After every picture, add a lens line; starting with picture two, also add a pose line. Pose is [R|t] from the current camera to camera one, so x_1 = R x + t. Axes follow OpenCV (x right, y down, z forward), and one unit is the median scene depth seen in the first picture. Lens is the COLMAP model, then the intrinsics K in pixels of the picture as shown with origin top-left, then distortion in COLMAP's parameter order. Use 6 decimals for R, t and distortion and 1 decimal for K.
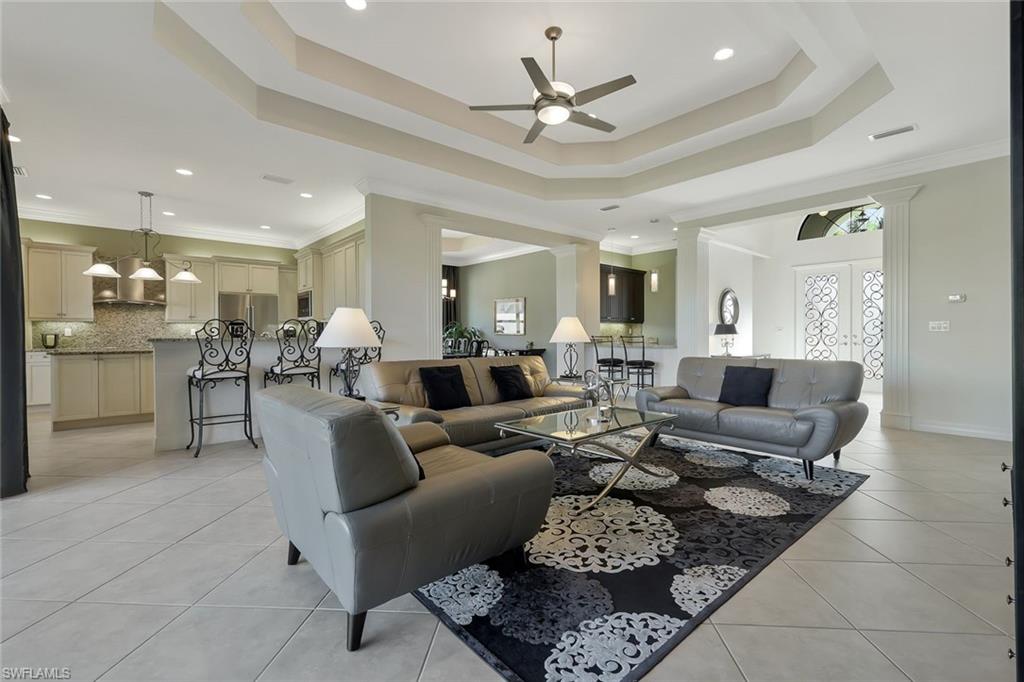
lens RADIAL K [[454.2, 0, 512.9], [0, 454.2, 337.0], [0, 0, 1]] dist [0.005564, 0.000364]
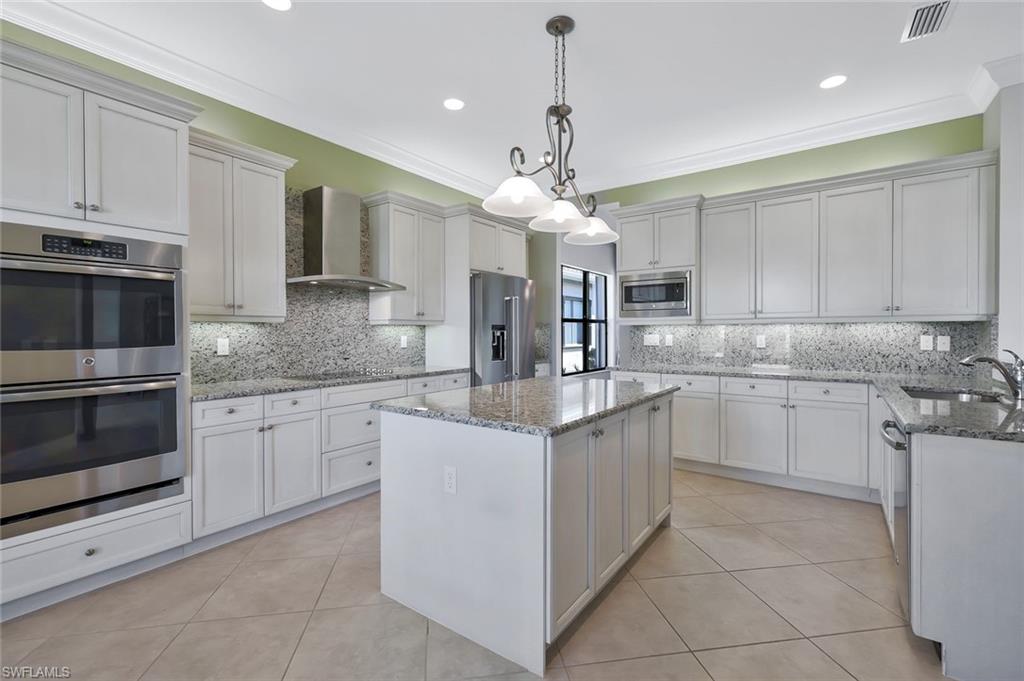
lens RADIAL K [[454.2, 0, 511.4], [0, 454.2, 337.6], [0, 0, 1]] dist [0.005564, 0.000364]
pose [[0.972583, 0.000815, 0.232553, -0.780522], [-0.001867, 0.999989, 0.004302, -0.020721], [-0.232547, -0.004618, 0.972574, 0.492171]]
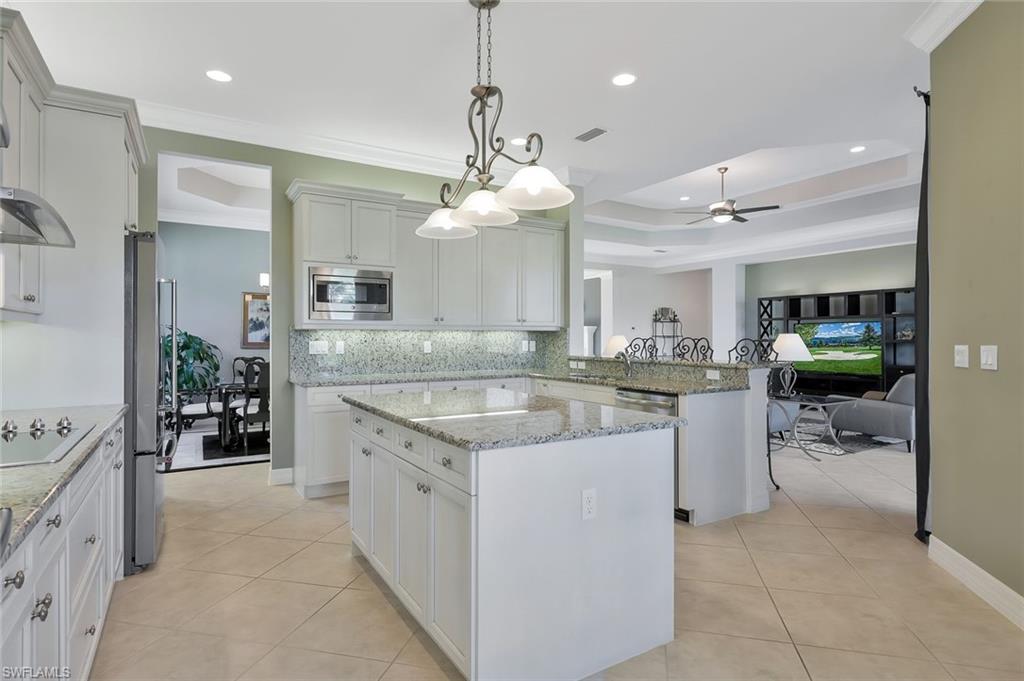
lens RADIAL K [[541.4, 0, 516.5], [0, 541.4, 345.8], [0, 0, 1]] dist [-0.000111, 0.001002]
pose [[0.160965, -0.009840, 0.986911, -1.089409], [0.004849, 0.999946, 0.009180, -0.021645], [-0.986948, 0.003307, 0.161004, 0.803557]]
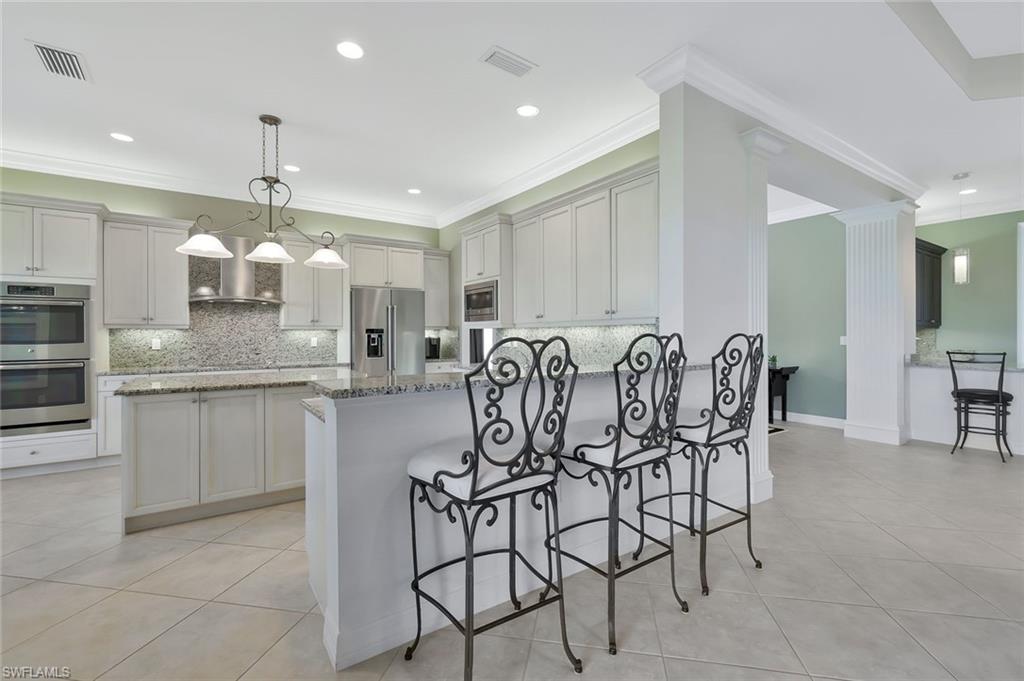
lens RADIAL K [[454.2, 0, 512.4], [0, 454.2, 336.1], [0, 0, 1]] dist [0.005564, 0.000364]
pose [[0.992888, 0.002620, -0.119019, -0.340602], [-0.002921, 0.999993, -0.002358, -0.021907], [0.119012, 0.002689, 0.992889, 0.362426]]
